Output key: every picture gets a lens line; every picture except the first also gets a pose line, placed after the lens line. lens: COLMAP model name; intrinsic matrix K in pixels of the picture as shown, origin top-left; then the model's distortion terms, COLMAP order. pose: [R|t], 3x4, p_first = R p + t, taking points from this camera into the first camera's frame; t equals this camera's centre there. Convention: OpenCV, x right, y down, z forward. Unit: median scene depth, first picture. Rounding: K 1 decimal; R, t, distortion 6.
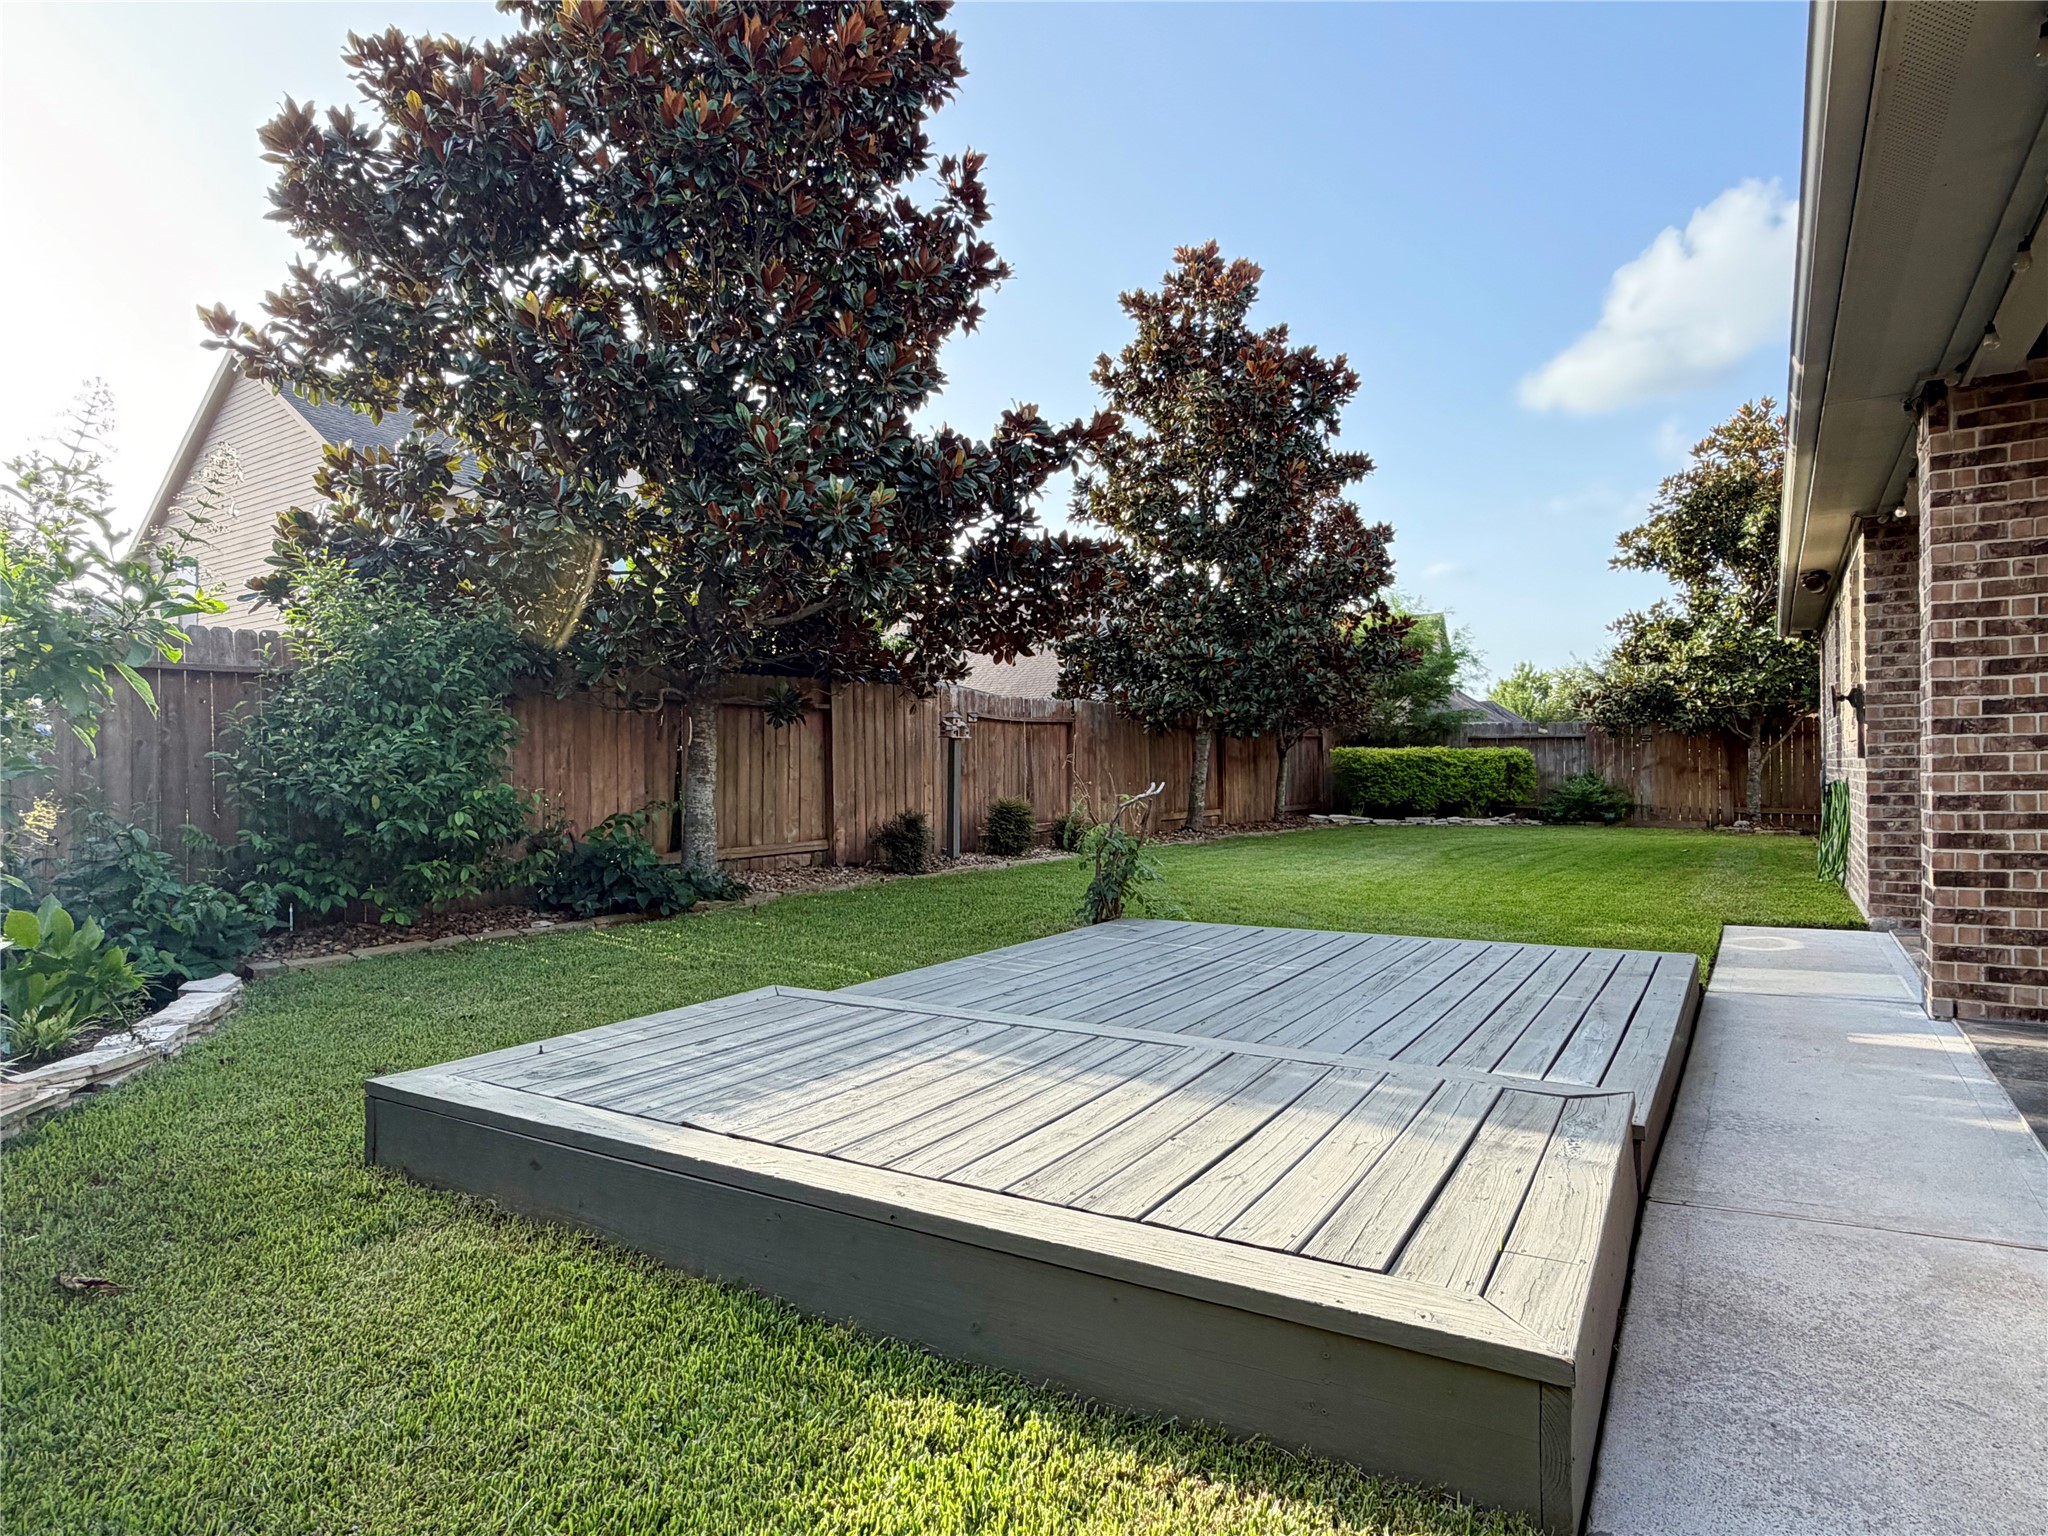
lens RADIAL K [[1139.7, 0, 1022.9], [0, 1139.7, 772.7], [0, 0, 1]] dist [0.002990, -0.000652]
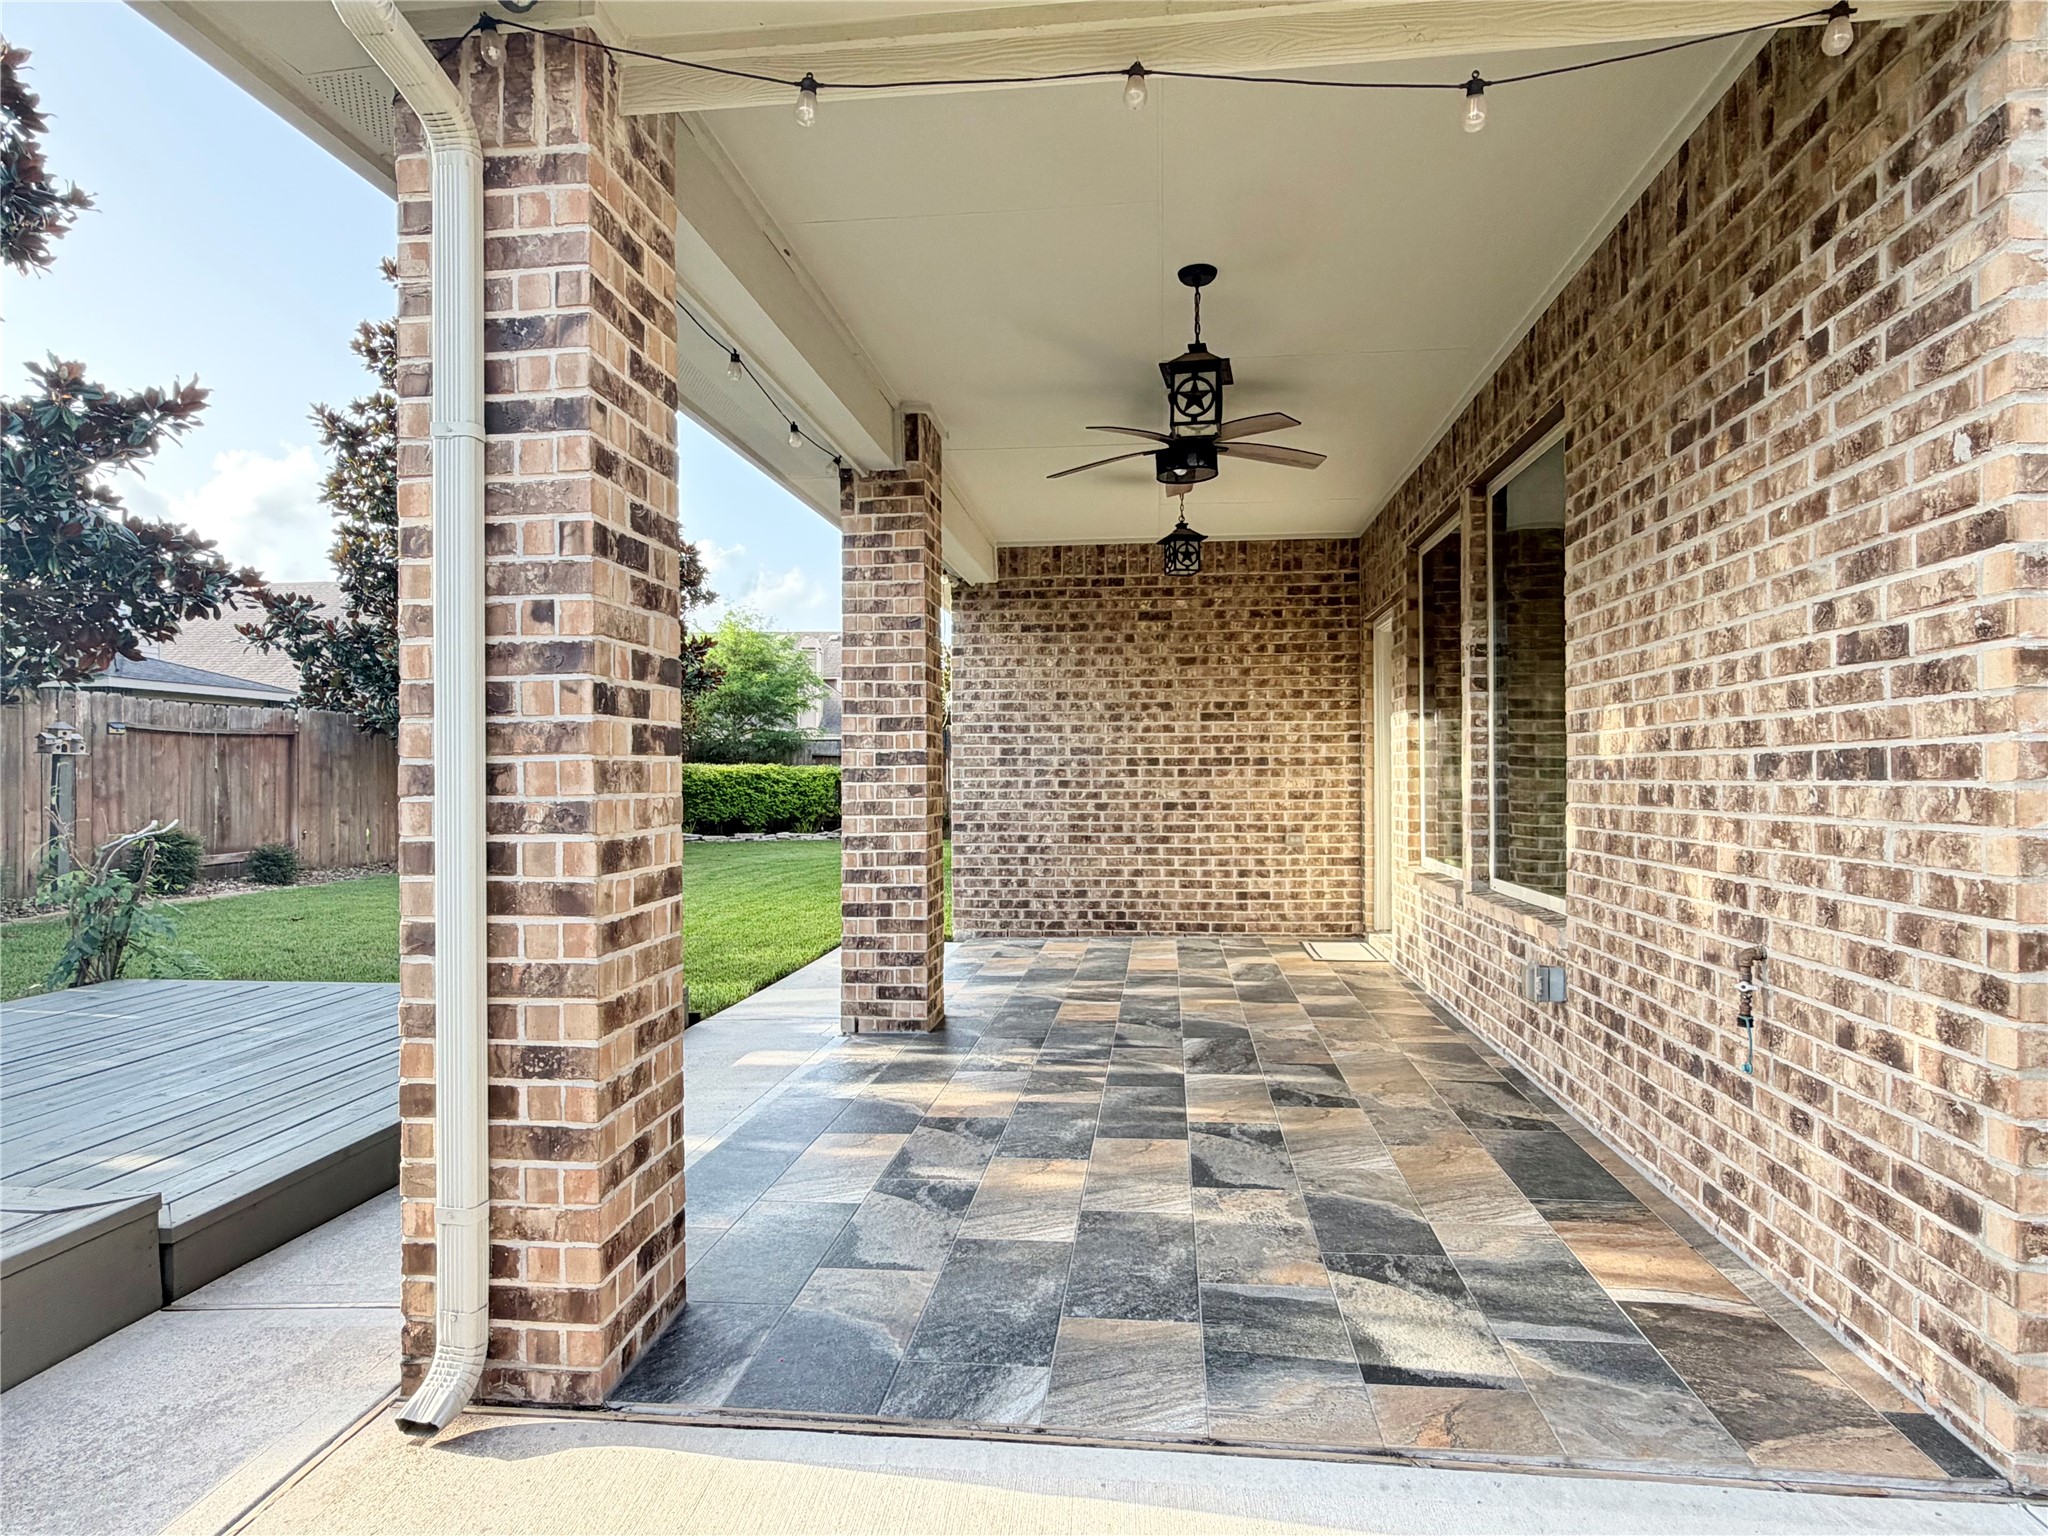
lens RADIAL K [[1136.7, 0, 1026.4], [0, 1136.7, 768.3], [0, 0, 1]] dist [-0.000175, -0.001011]
pose [[0.896099, 0.010712, 0.443726, 0.129629], [-0.006266, 0.999914, -0.011487, -0.009895], [-0.443811, 0.007513, 0.896089, -0.023859]]
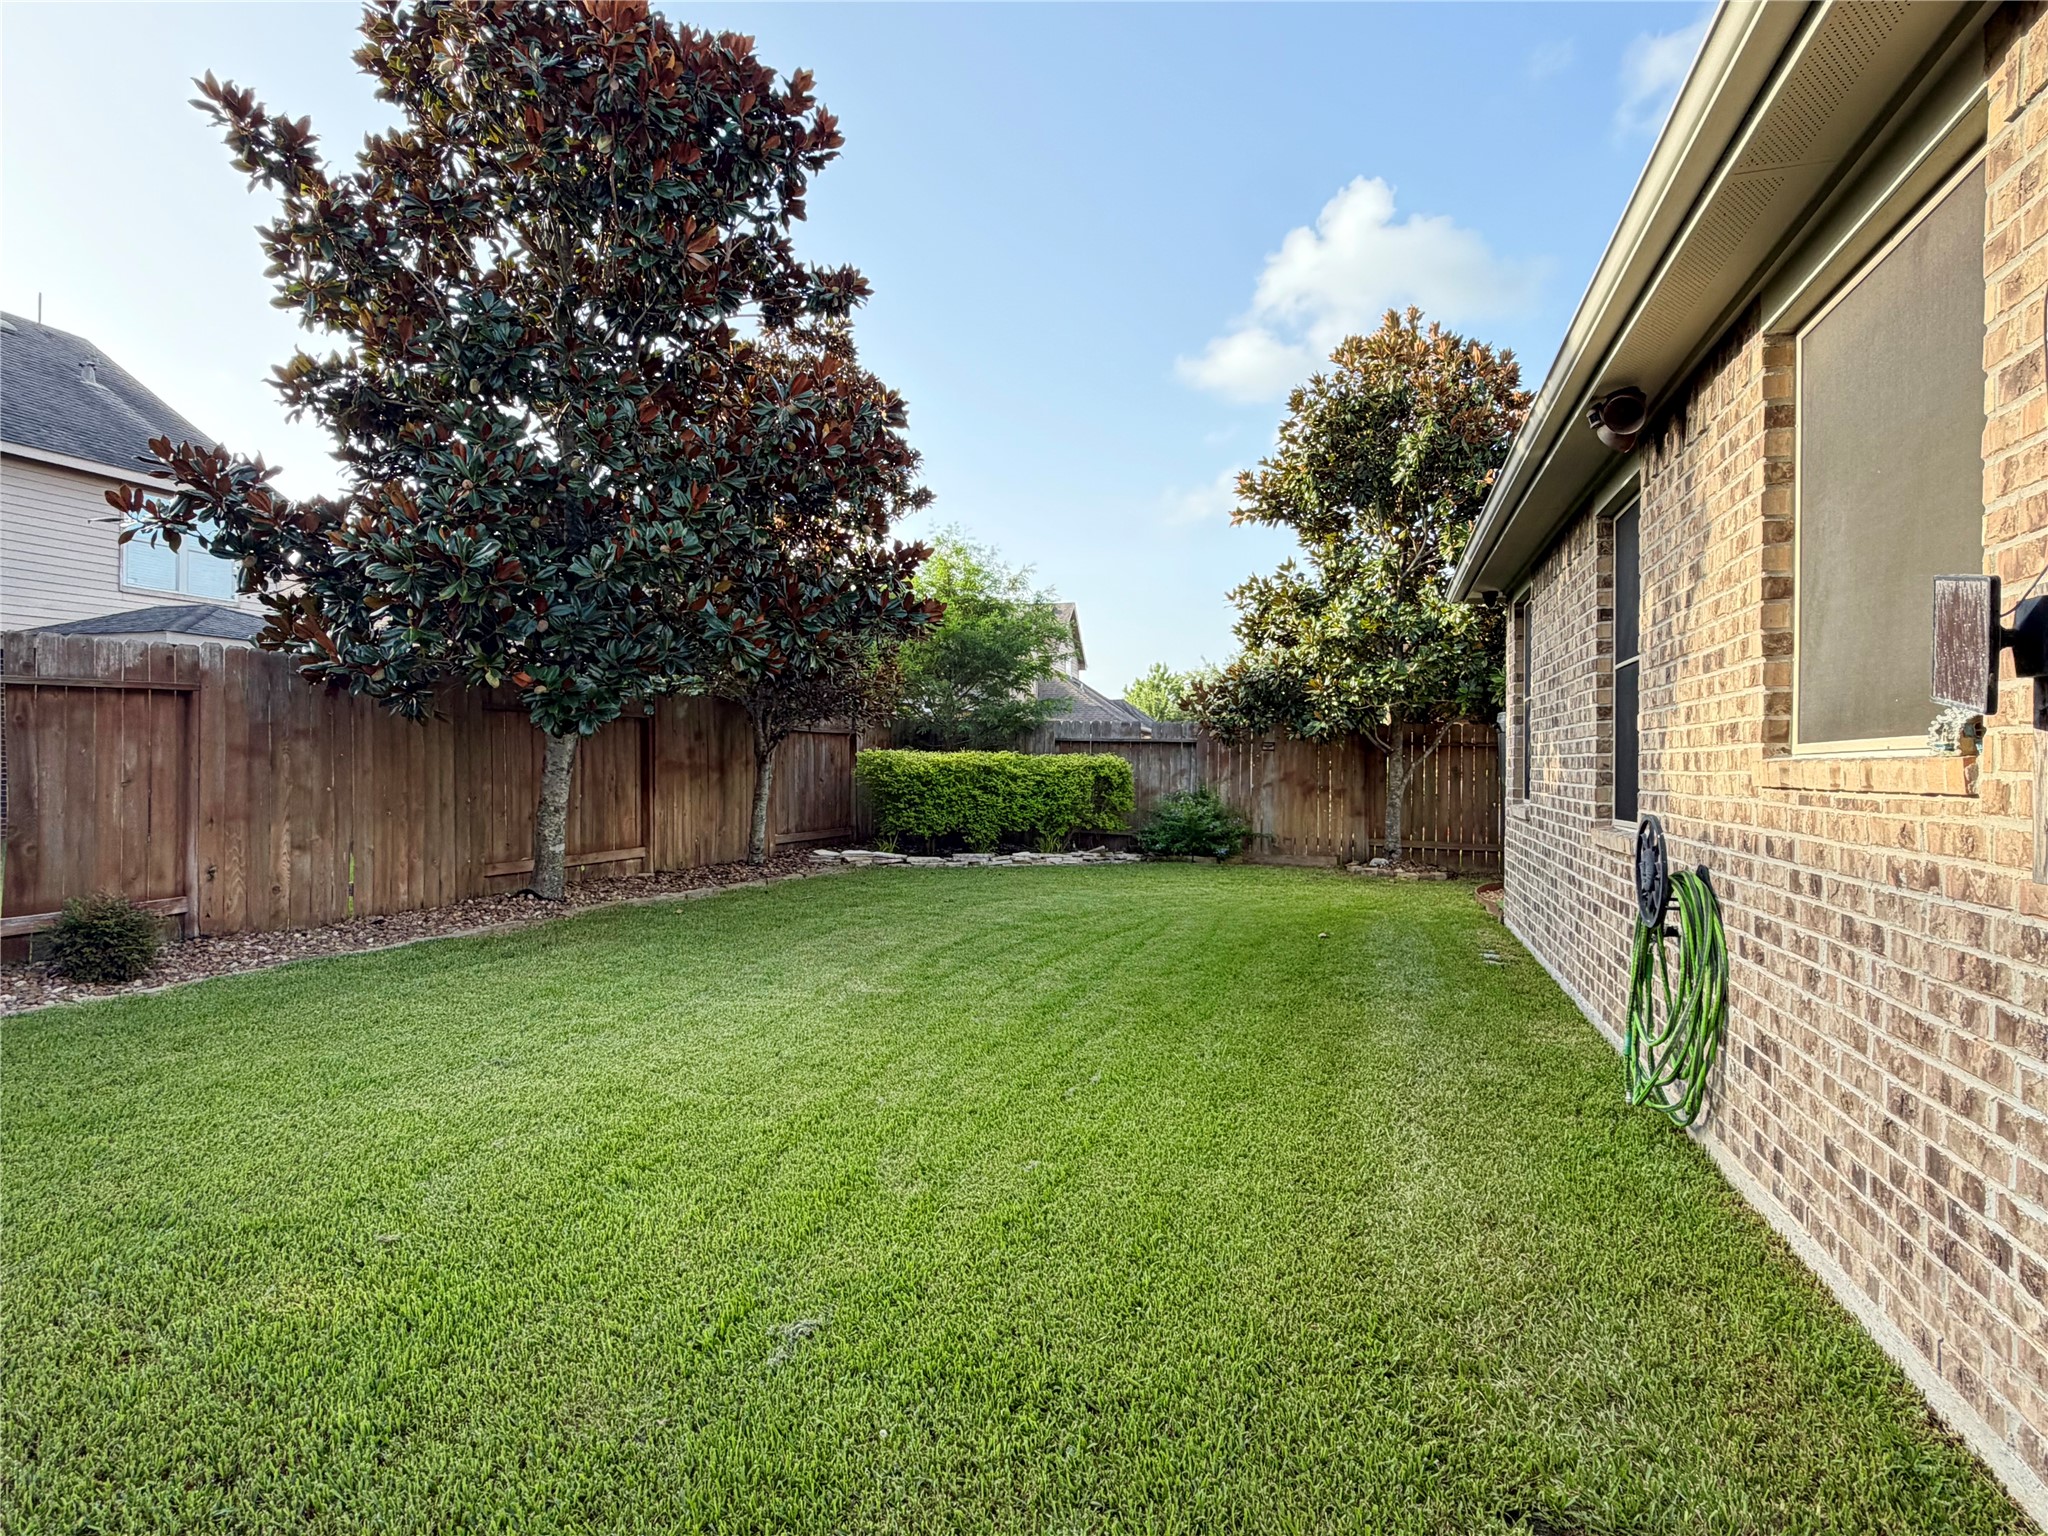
lens RADIAL K [[1133.7, 0, 1020.5], [0, 1133.7, 767.4], [0, 0, 1]] dist [-0.000918, 0.002101]
pose [[0.959335, 0.017087, 0.281753, 0.197228], [-0.017851, 0.999841, 0.000143, -0.015111], [-0.281706, -0.005167, 0.959487, 0.361825]]
